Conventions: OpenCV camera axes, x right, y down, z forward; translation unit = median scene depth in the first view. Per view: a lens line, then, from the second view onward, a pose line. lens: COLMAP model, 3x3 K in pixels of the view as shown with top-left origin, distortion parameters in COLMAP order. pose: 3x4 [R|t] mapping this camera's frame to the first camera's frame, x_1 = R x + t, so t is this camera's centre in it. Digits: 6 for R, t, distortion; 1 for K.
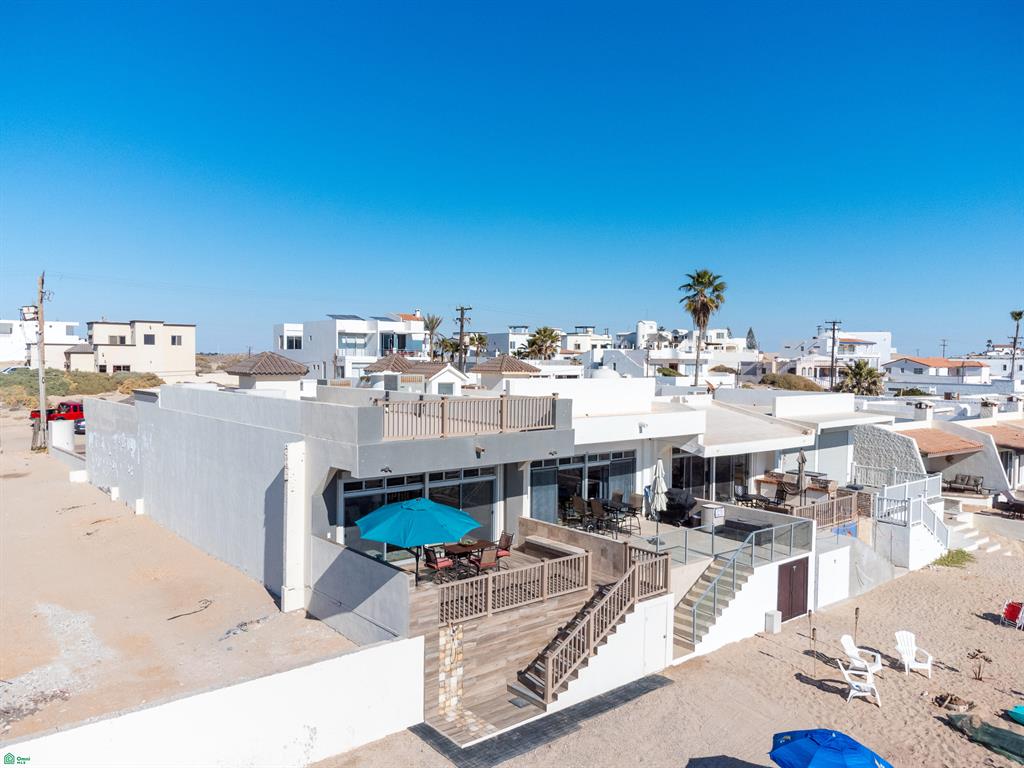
lens RADIAL K [[743.2, 0, 512.0], [0, 743.2, 384.0], [0, 0, 1]] dist [0.004402, 0.001052]
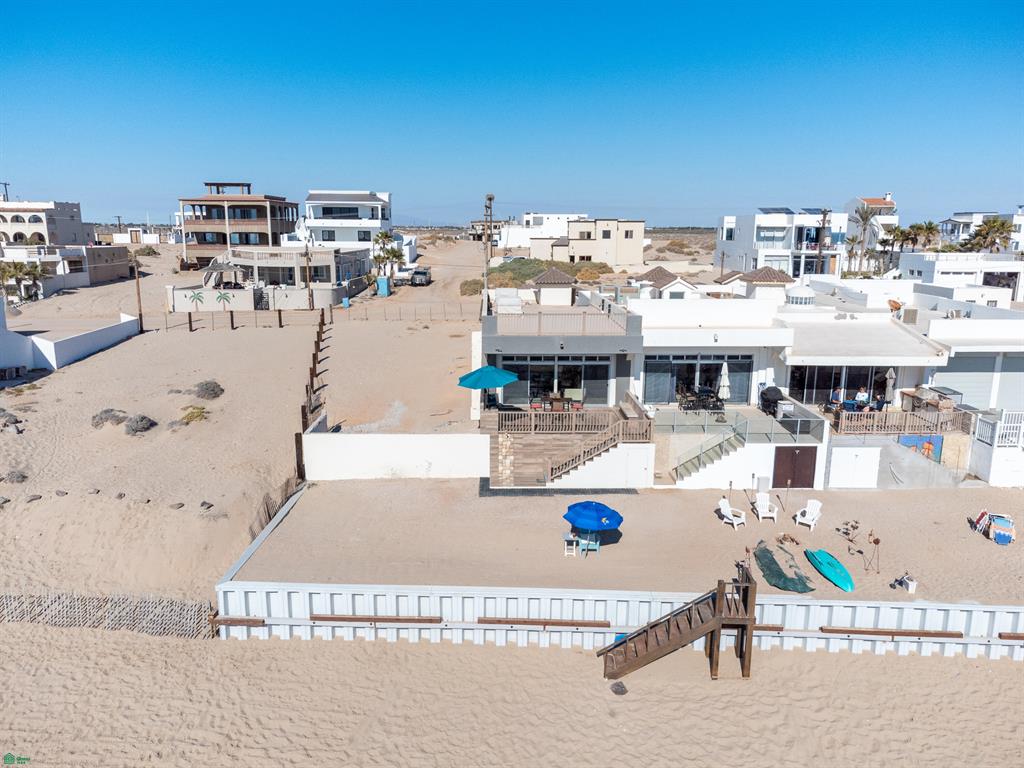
lens RADIAL K [[743.2, 0, 512.0], [0, 743.2, 384.0], [0, 0, 1]] dist [0.004402, 0.001052]
pose [[0.780642, 0.114929, -0.614320, 0.733252], [-0.013919, 0.985900, 0.166758, -0.081497], [0.624823, -0.121628, 0.771235, -0.307229]]
